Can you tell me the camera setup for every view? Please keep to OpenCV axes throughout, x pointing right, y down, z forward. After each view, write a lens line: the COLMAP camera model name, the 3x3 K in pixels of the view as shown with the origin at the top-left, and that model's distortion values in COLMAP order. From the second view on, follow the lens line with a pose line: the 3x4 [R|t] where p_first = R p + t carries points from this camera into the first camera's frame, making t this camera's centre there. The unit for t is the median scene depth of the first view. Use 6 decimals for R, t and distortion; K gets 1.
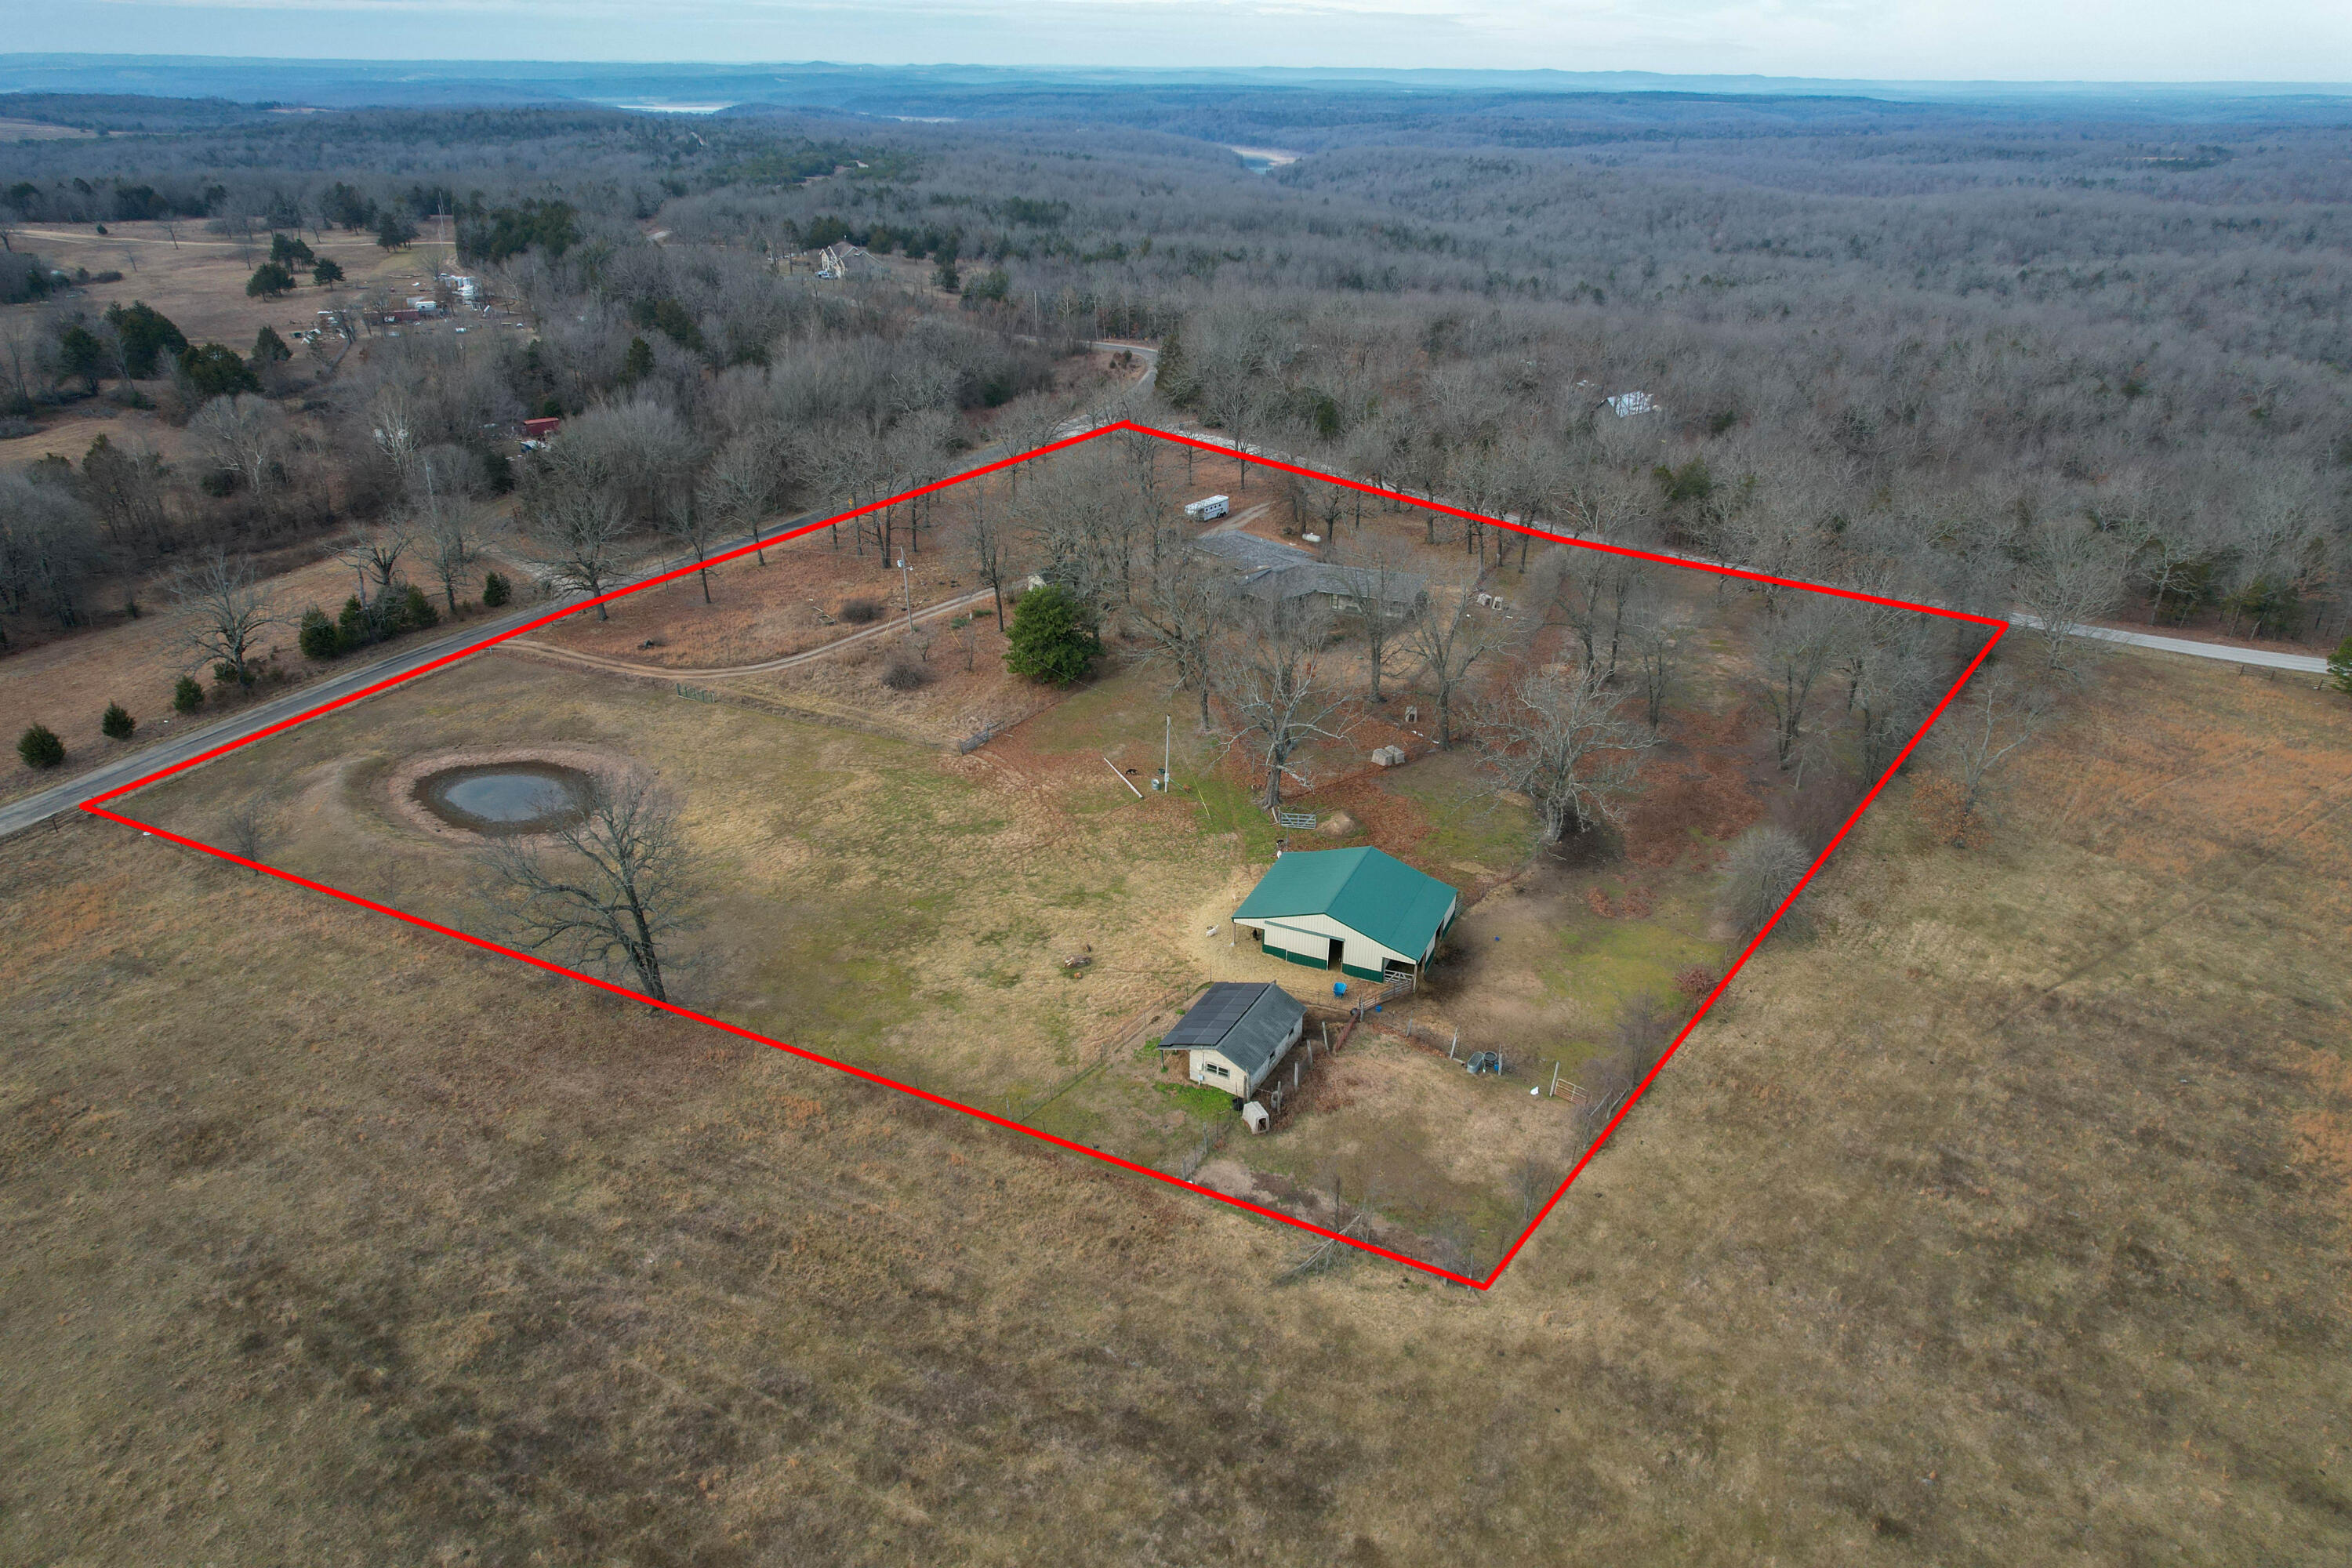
lens RADIAL K [[1505.6, 0, 1182.4], [0, 1505.6, 776.4], [0, 0, 1]] dist [-0.084443, 0.076427]
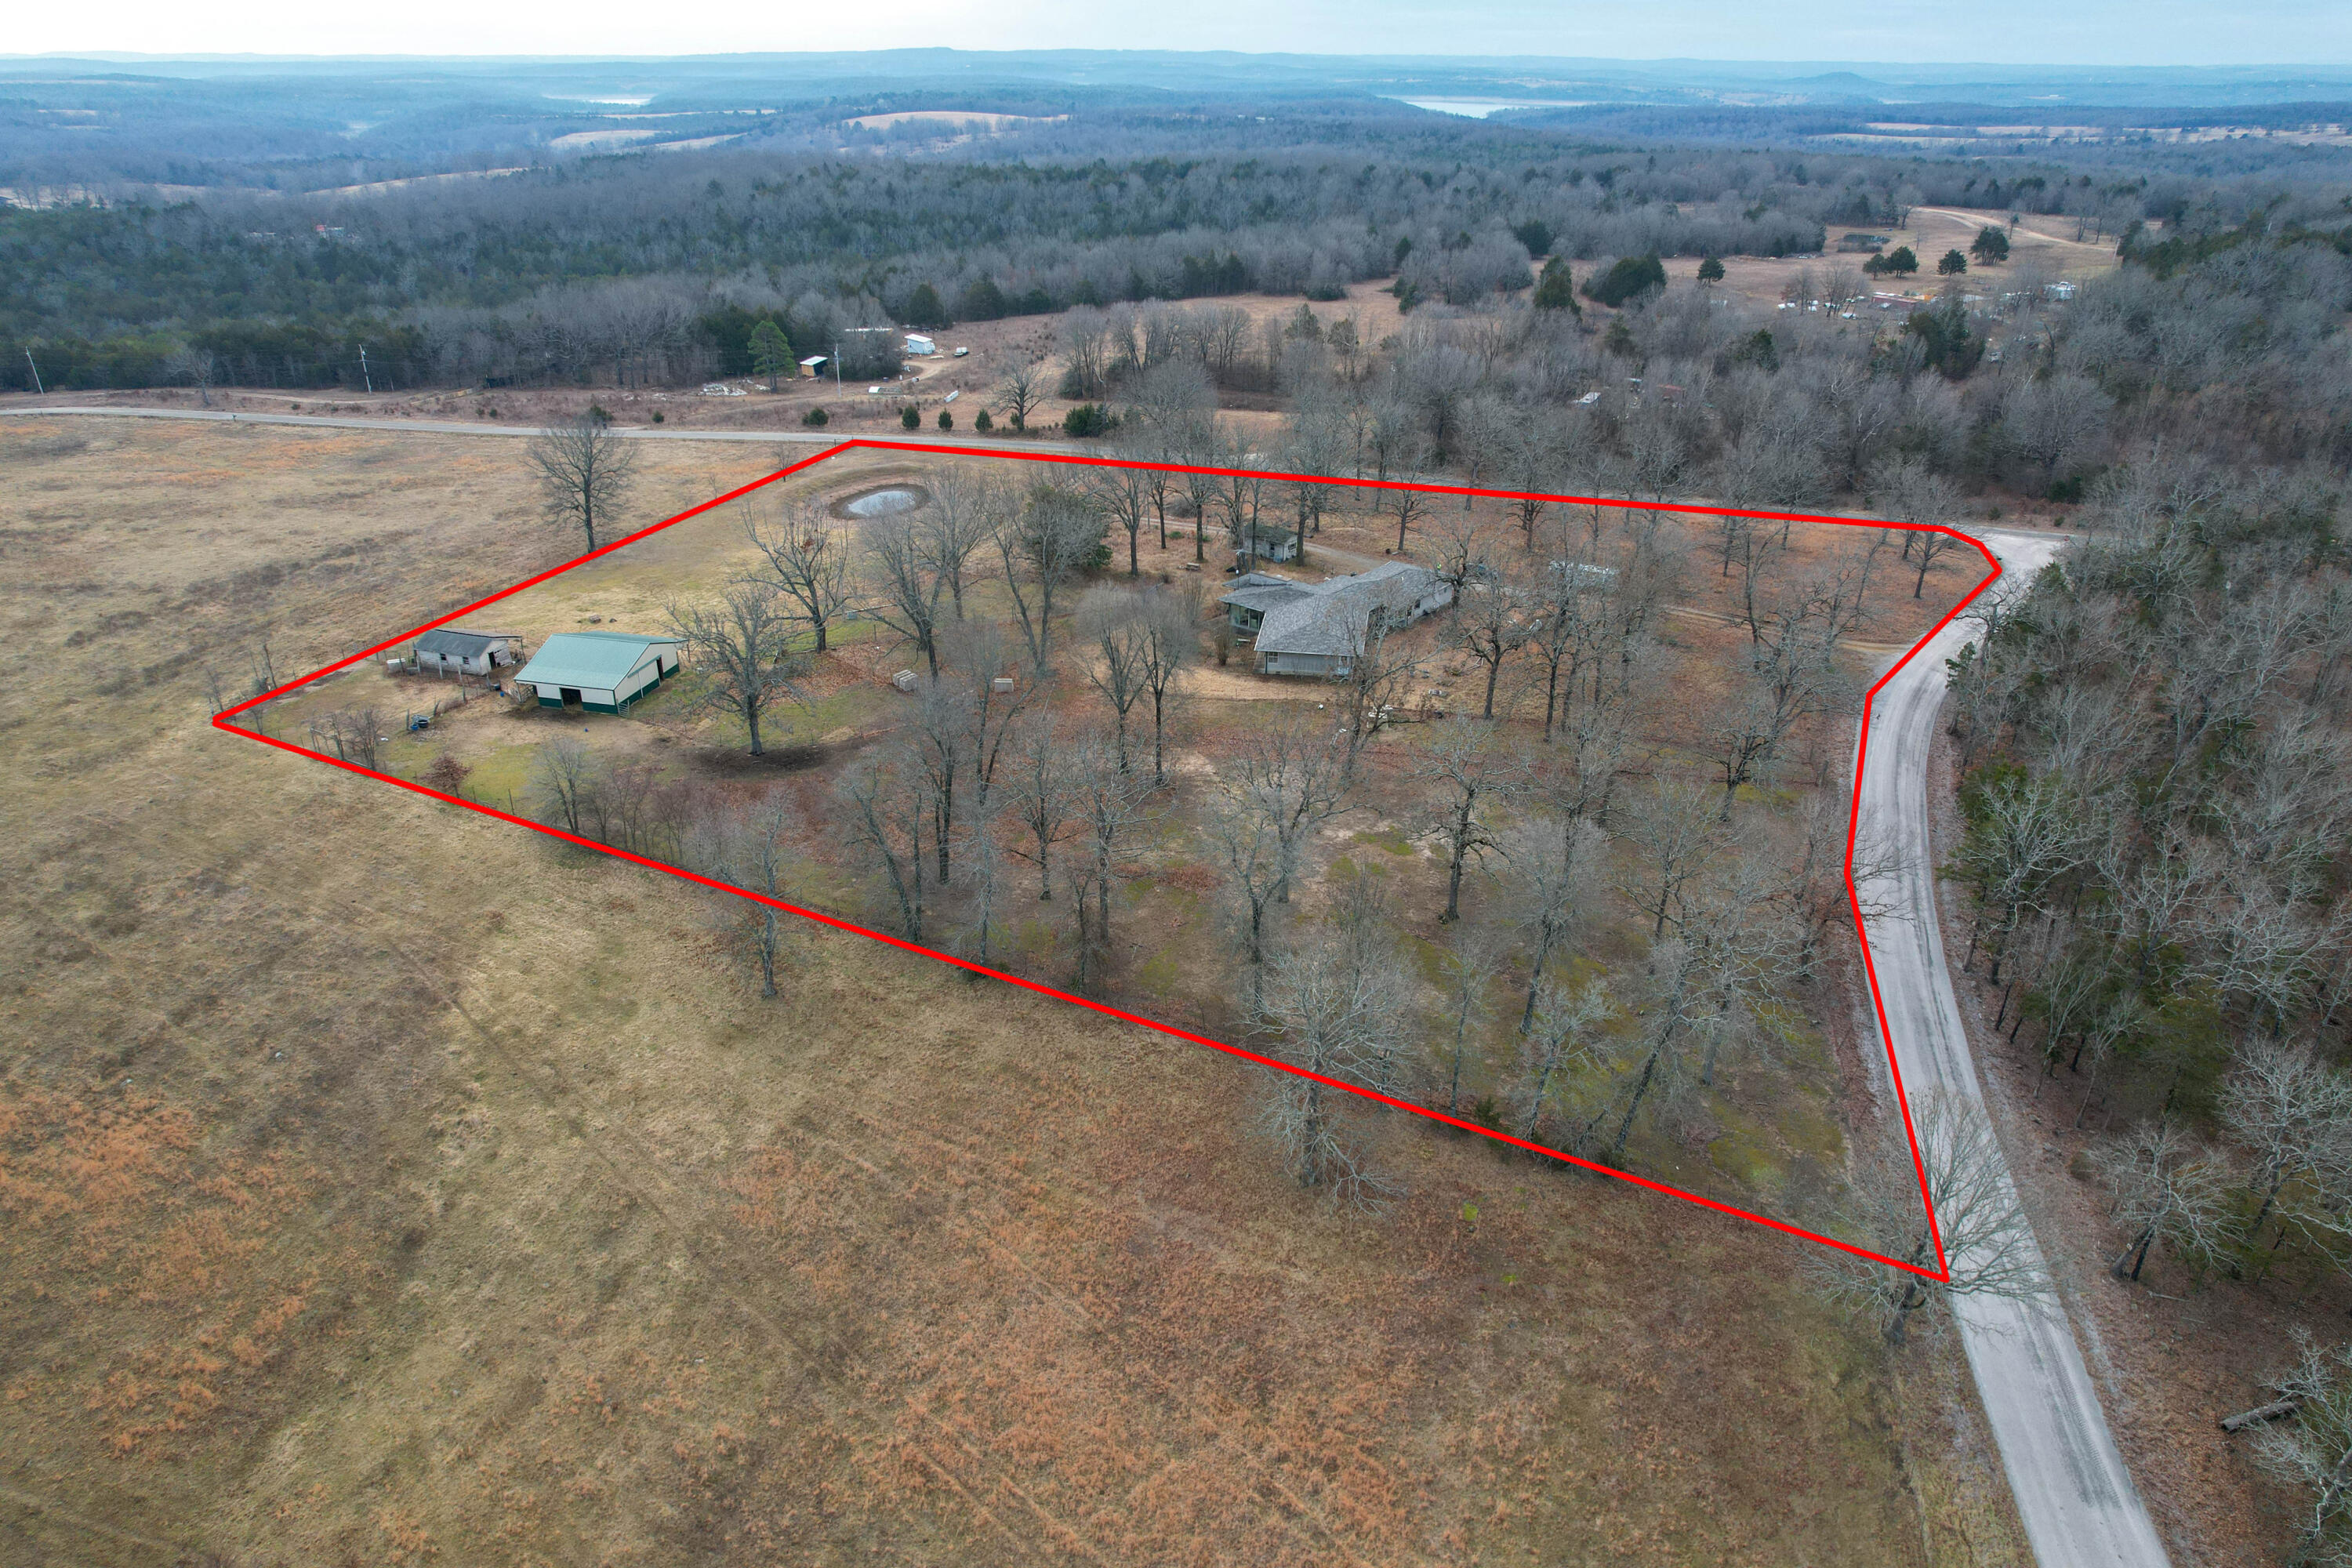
lens RADIAL K [[1524.7, 0, 1182.4], [0, 1524.7, 784.6], [0, 0, 1]] dist [-0.079174, 0.072129]
pose [[0.178281, 0.418877, -0.890370, 1.339449], [-0.426549, 0.848325, 0.313688, -0.429181], [0.886720, 0.323862, 0.329912, 0.964687]]
